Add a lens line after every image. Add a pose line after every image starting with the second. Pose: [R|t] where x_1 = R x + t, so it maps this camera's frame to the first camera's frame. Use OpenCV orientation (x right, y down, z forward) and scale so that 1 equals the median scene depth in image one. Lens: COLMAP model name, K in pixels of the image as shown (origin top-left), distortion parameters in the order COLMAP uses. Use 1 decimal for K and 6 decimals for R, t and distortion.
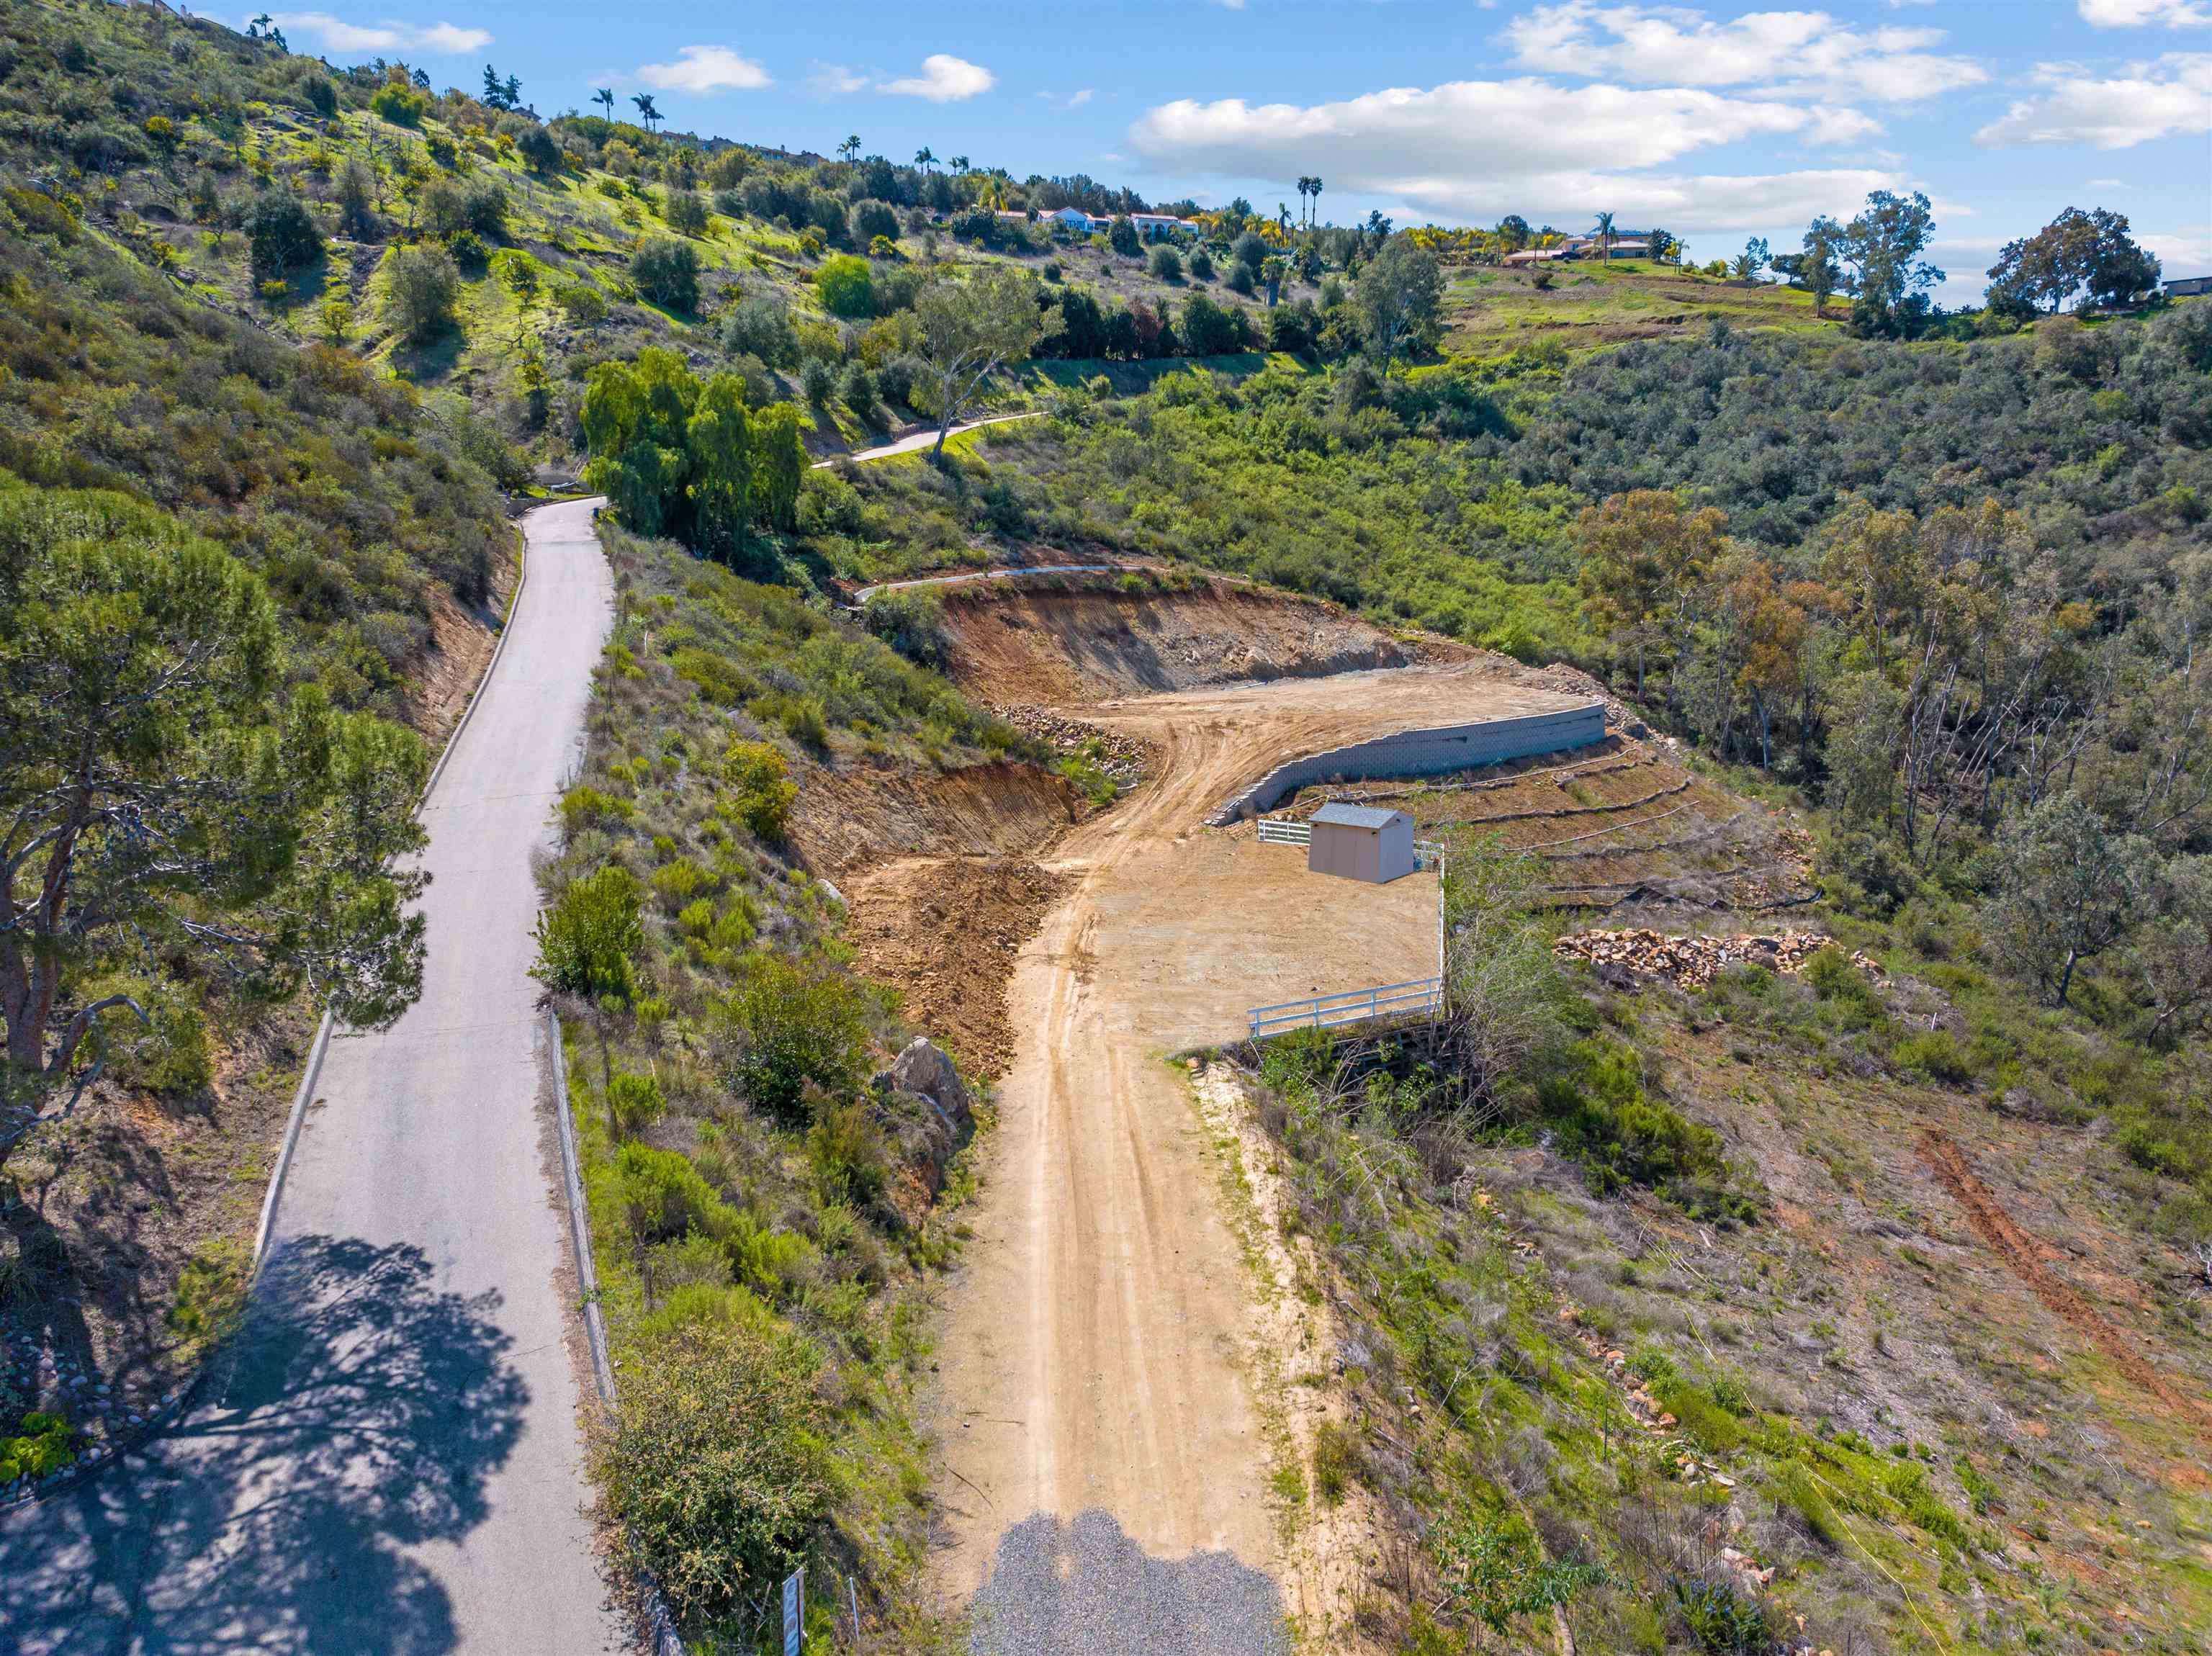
lens RADIAL K [[1560.0, 0, 1105.3], [0, 1560.0, 828.7], [0, 0, 1]] dist [-0.039215, 0.004103]
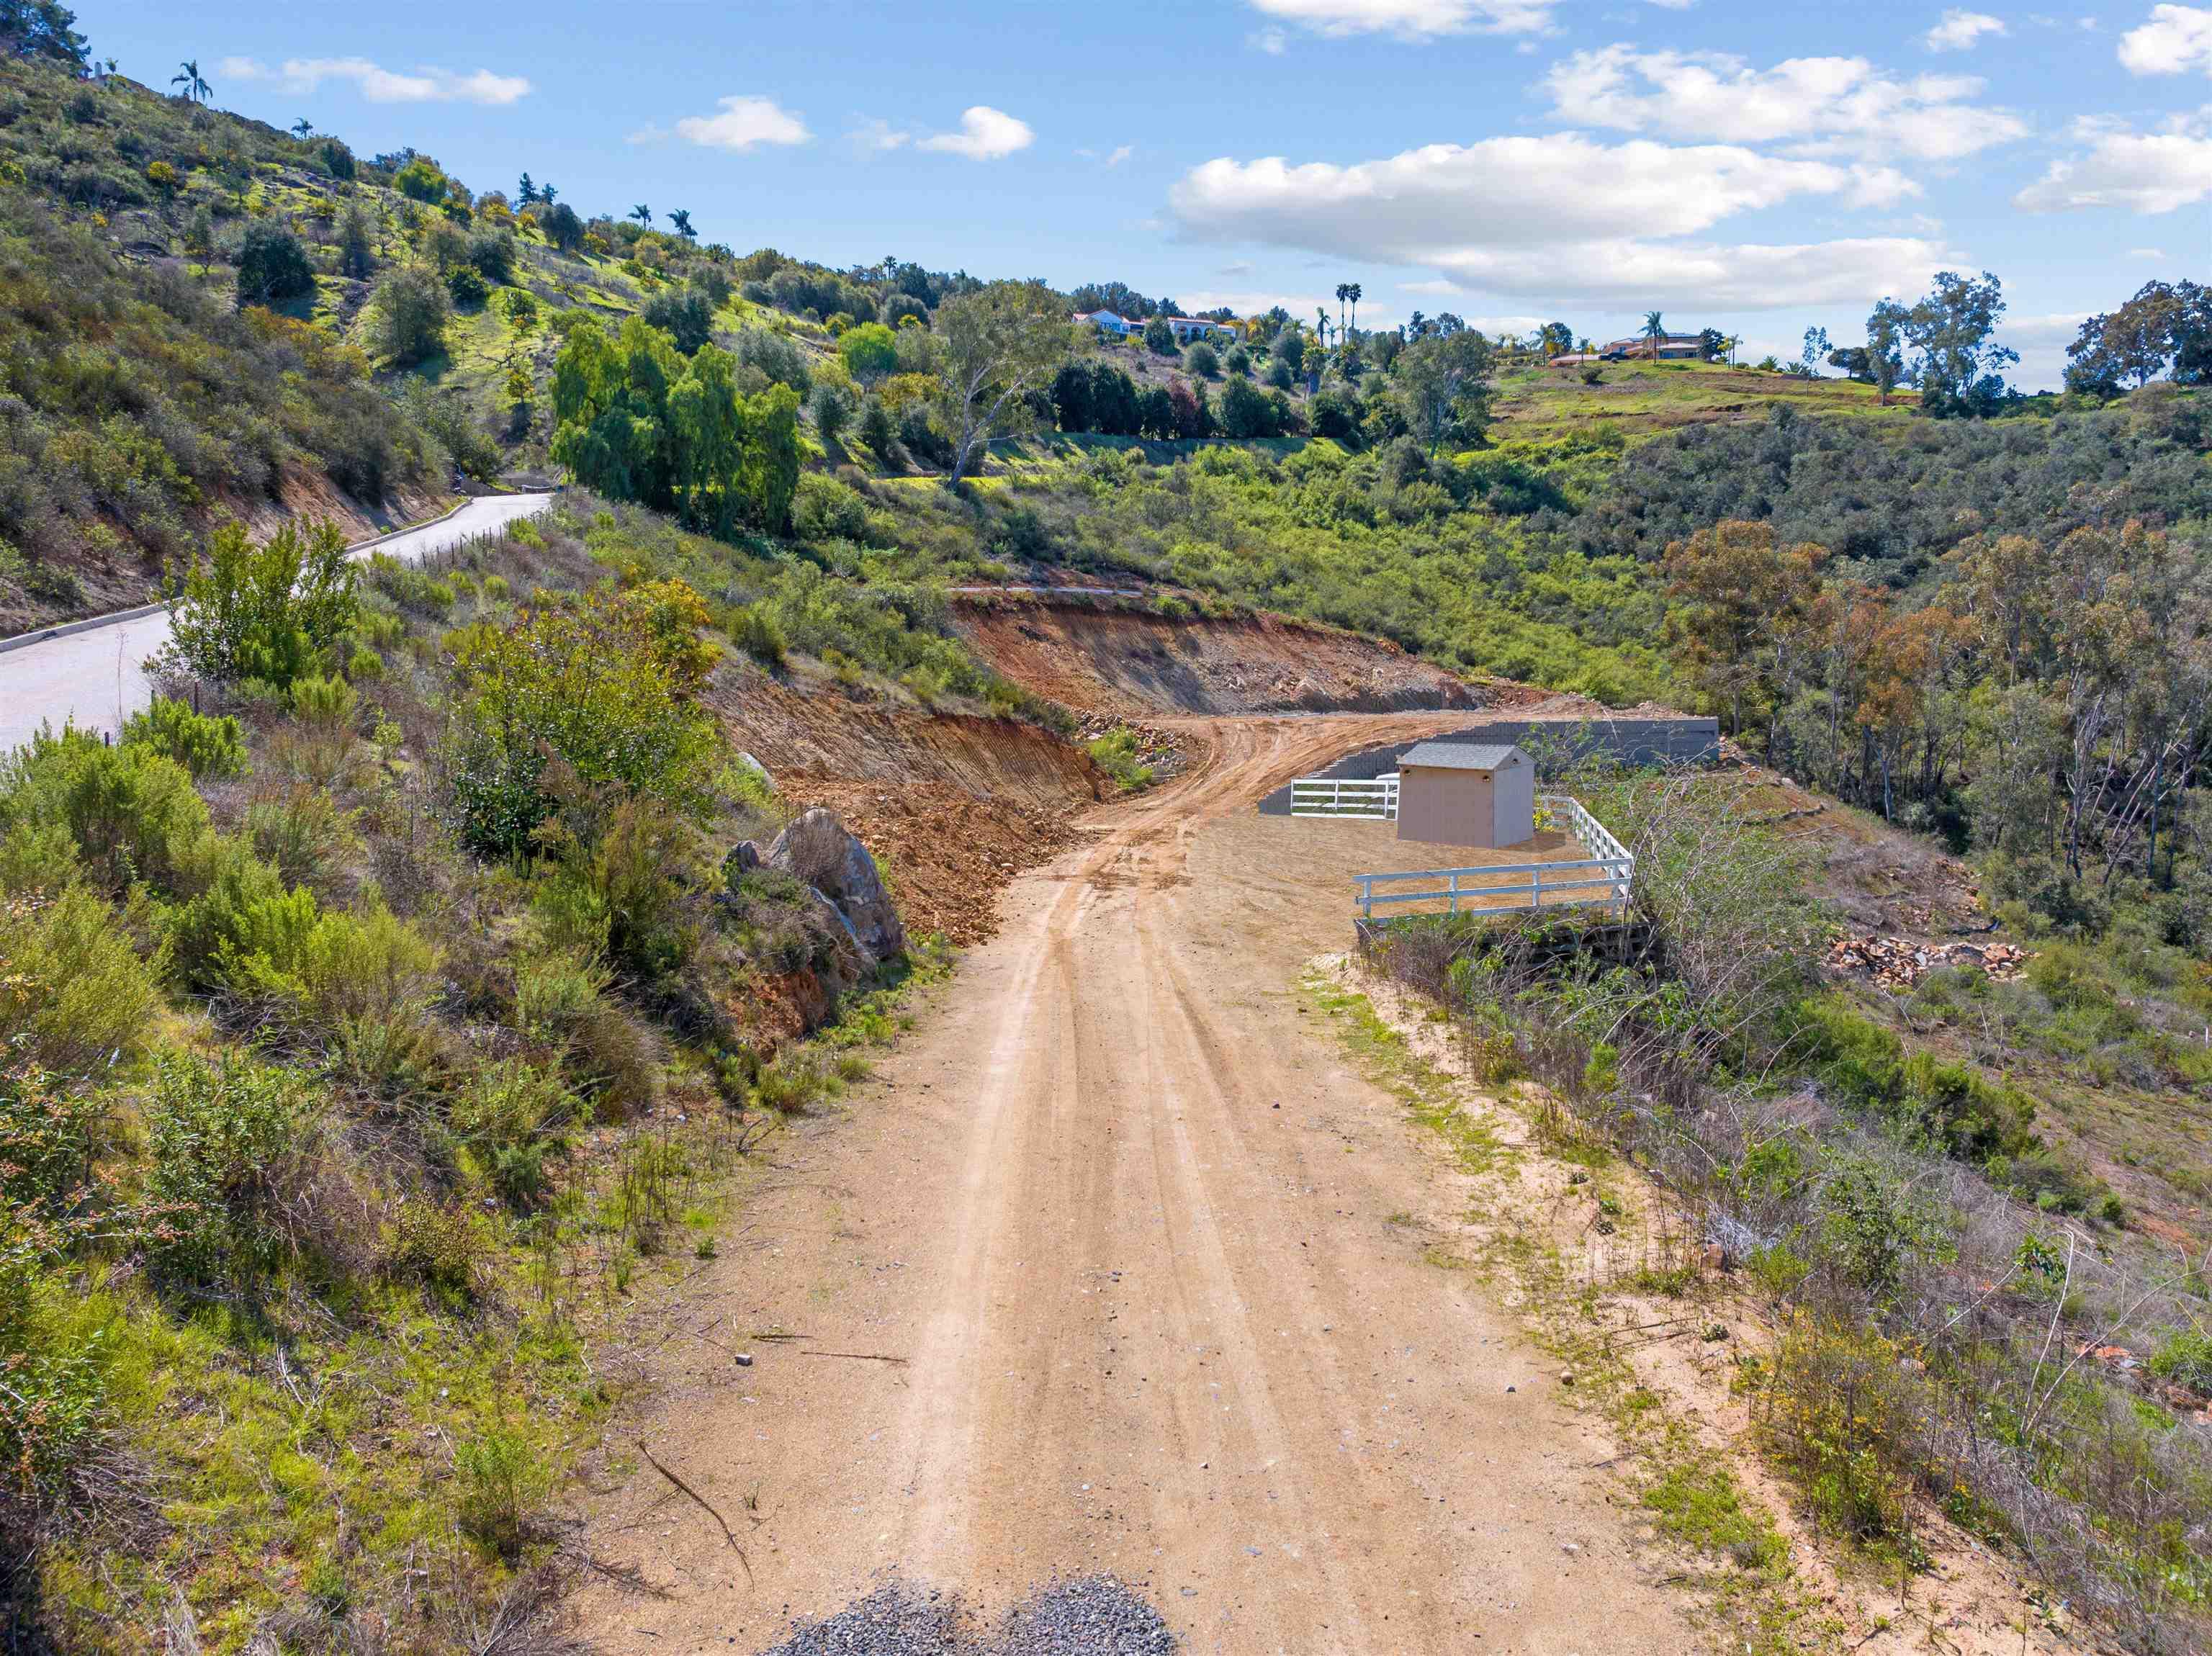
lens RADIAL K [[1560.0, 0, 1103.4], [0, 1560.0, 828.6], [0, 0, 1]] dist [-0.039215, 0.004103]
pose [[0.999736, 0.006292, -0.022113, 0.000253], [-0.008457, 0.995030, -0.099219, 0.046269], [0.021379, 0.099380, 0.994820, 0.098259]]
